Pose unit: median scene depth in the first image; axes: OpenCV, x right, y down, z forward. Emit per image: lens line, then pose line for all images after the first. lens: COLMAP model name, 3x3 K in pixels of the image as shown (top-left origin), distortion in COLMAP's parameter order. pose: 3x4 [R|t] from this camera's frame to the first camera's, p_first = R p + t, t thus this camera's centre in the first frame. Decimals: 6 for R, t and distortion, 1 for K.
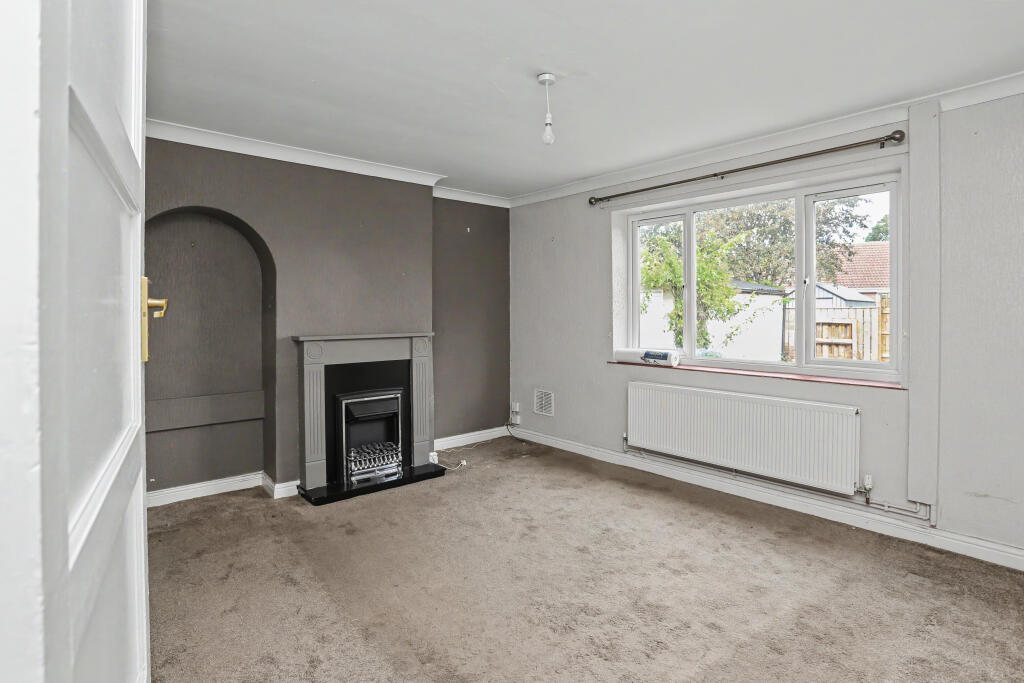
lens RADIAL K [[513.7, 0, 515.7], [0, 513.7, 324.2], [0, 0, 1]] dist [-0.037016, 0.000024]
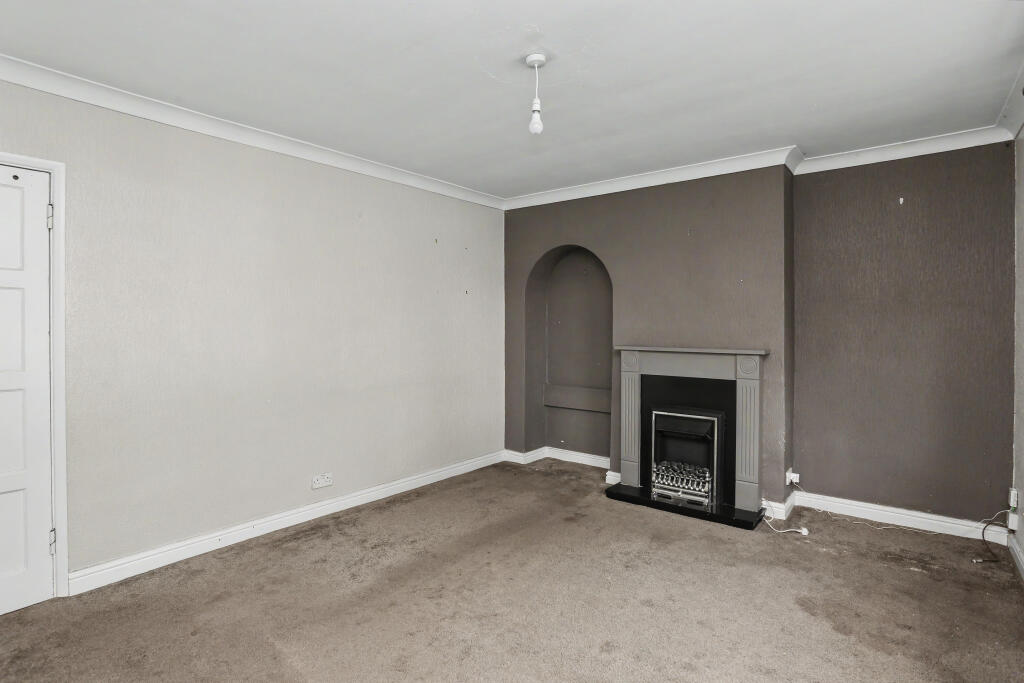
lens RADIAL K [[513.7, 0, 515.7], [0, 513.7, 324.2], [0, 0, 1]] dist [-0.037016, 0.000024]
pose [[0.172741, -0.000638, -0.984967, 0.625392], [-0.022643, 0.999733, -0.004619, -0.012879], [0.984707, 0.023101, 0.172680, 0.549859]]
